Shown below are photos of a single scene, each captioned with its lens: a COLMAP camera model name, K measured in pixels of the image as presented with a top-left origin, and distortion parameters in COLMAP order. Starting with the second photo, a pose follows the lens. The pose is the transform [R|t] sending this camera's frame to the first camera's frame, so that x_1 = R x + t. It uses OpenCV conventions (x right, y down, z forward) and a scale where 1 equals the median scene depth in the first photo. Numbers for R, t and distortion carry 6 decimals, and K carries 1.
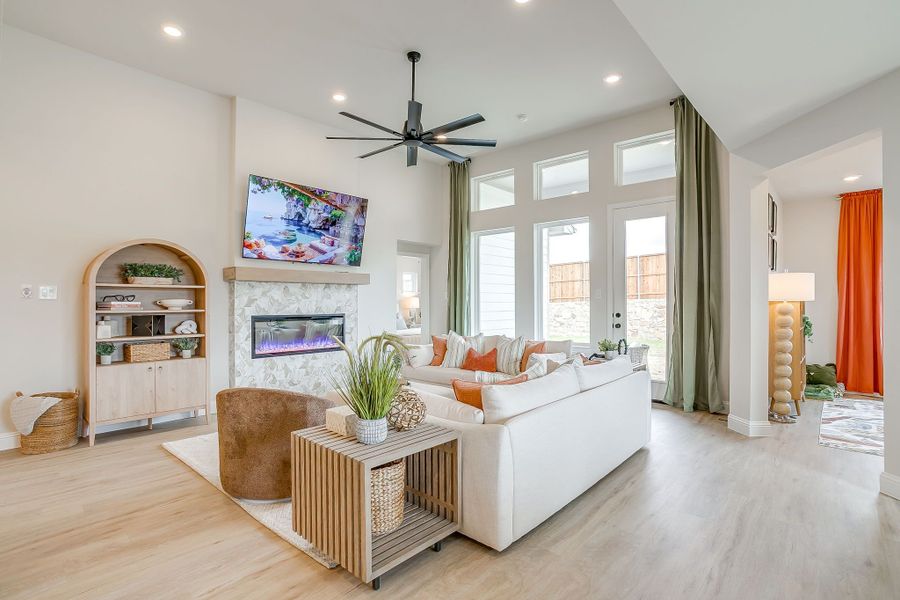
lens RADIAL K [[440.5, 0, 450.0], [0, 440.5, 300.0], [0, 0, 1]] dist [-0.054221, 0.030123]
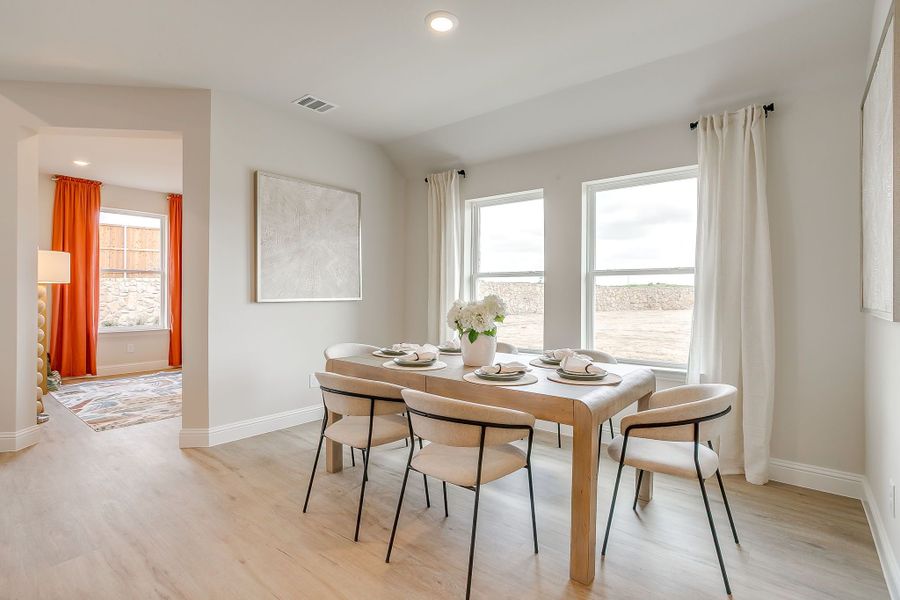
lens RADIAL K [[434.7, 0, 452.7], [0, 434.7, 296.6], [0, 0, 1]] dist [-0.055426, 0.029875]
pose [[-0.056447, -0.000460, 0.998405, -0.100116], [-0.012222, 0.999925, -0.000230, 0.017699], [-0.998331, -0.012215, -0.056449, 0.188287]]
